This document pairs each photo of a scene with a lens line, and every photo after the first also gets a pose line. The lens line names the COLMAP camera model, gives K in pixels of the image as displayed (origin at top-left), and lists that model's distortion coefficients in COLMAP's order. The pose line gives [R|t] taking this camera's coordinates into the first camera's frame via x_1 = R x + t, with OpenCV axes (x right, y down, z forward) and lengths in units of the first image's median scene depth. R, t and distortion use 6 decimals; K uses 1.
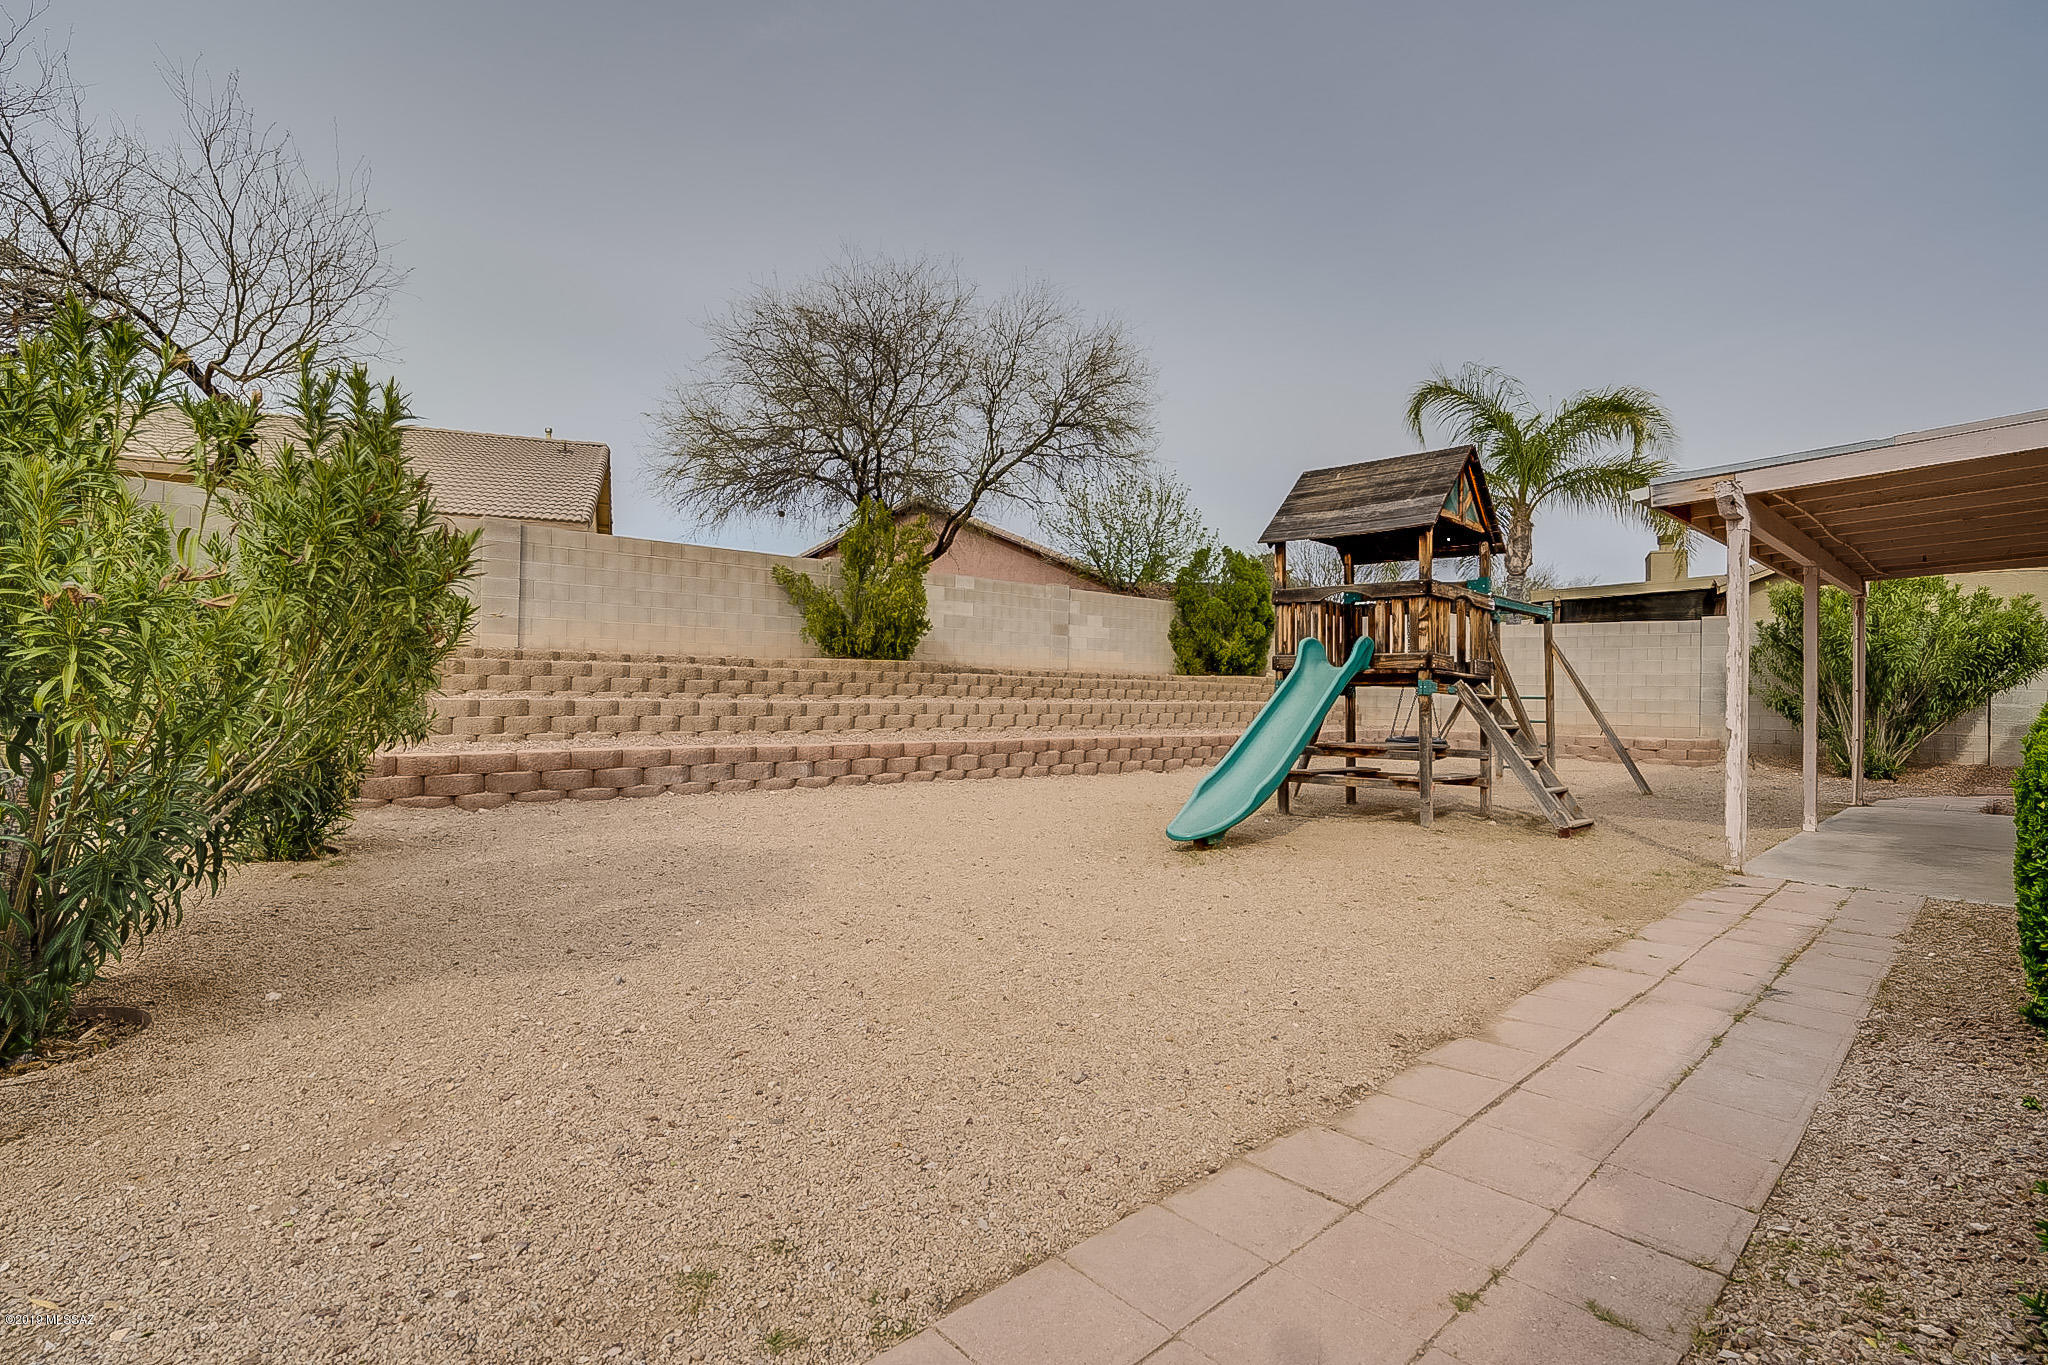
lens RADIAL K [[957.5, 0, 1014.1], [0, 957.5, 681.4], [0, 0, 1]] dist [-0.053791, 0.016932]
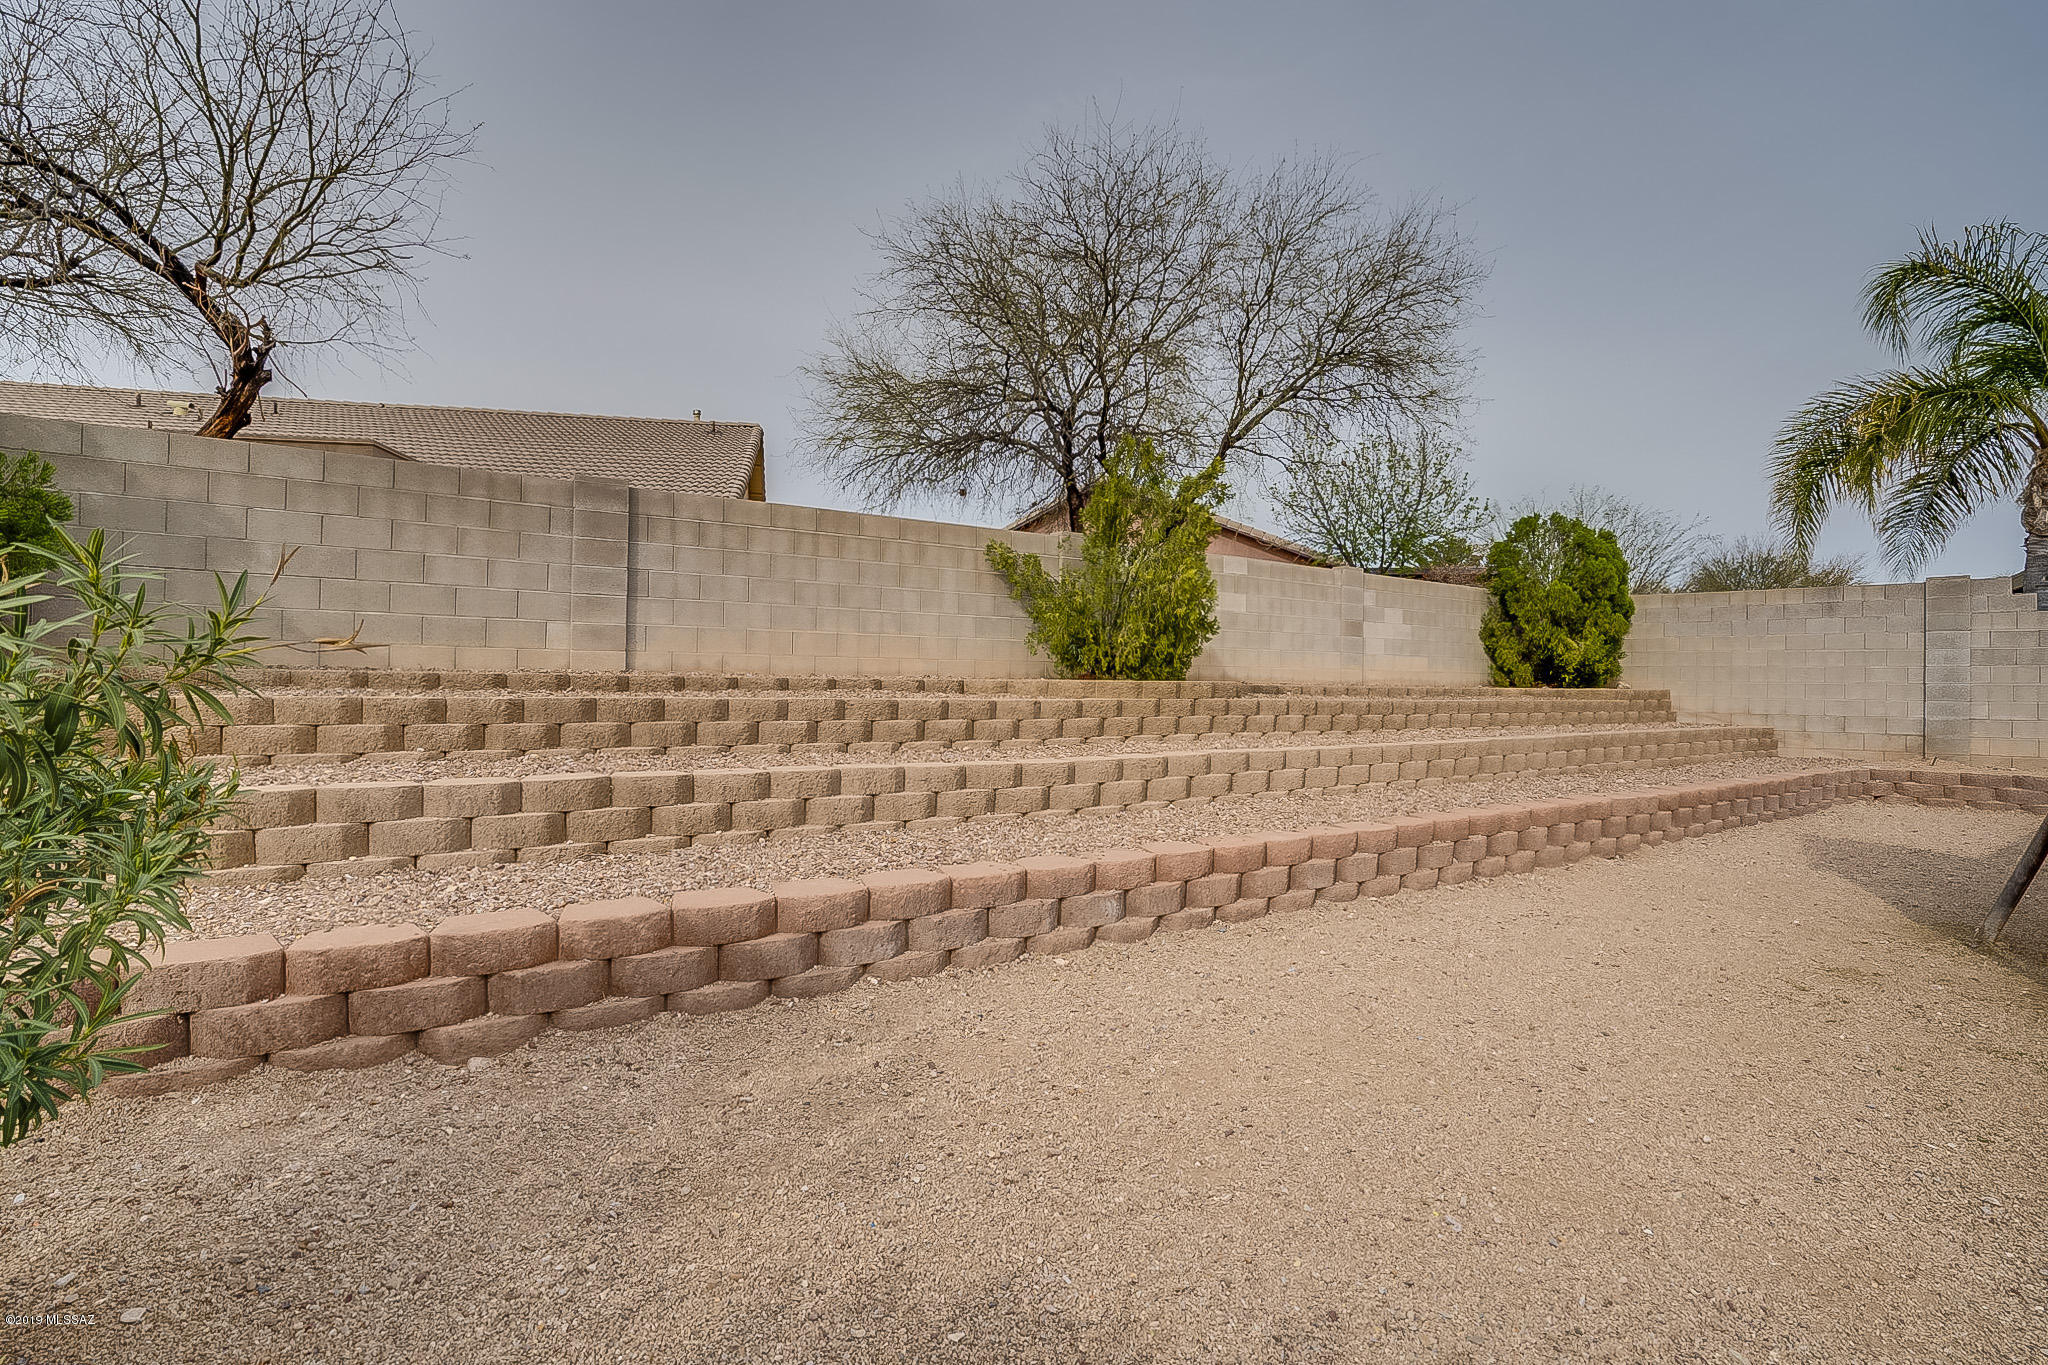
lens RADIAL K [[957.5, 0, 1026.1], [0, 957.5, 686.4], [0, 0, 1]] dist [-0.053791, 0.016932]
pose [[0.990188, -0.007928, -0.139520, -0.130165], [0.009053, 0.999931, 0.007429, -0.023199], [0.139452, -0.008619, 0.990191, 0.321284]]
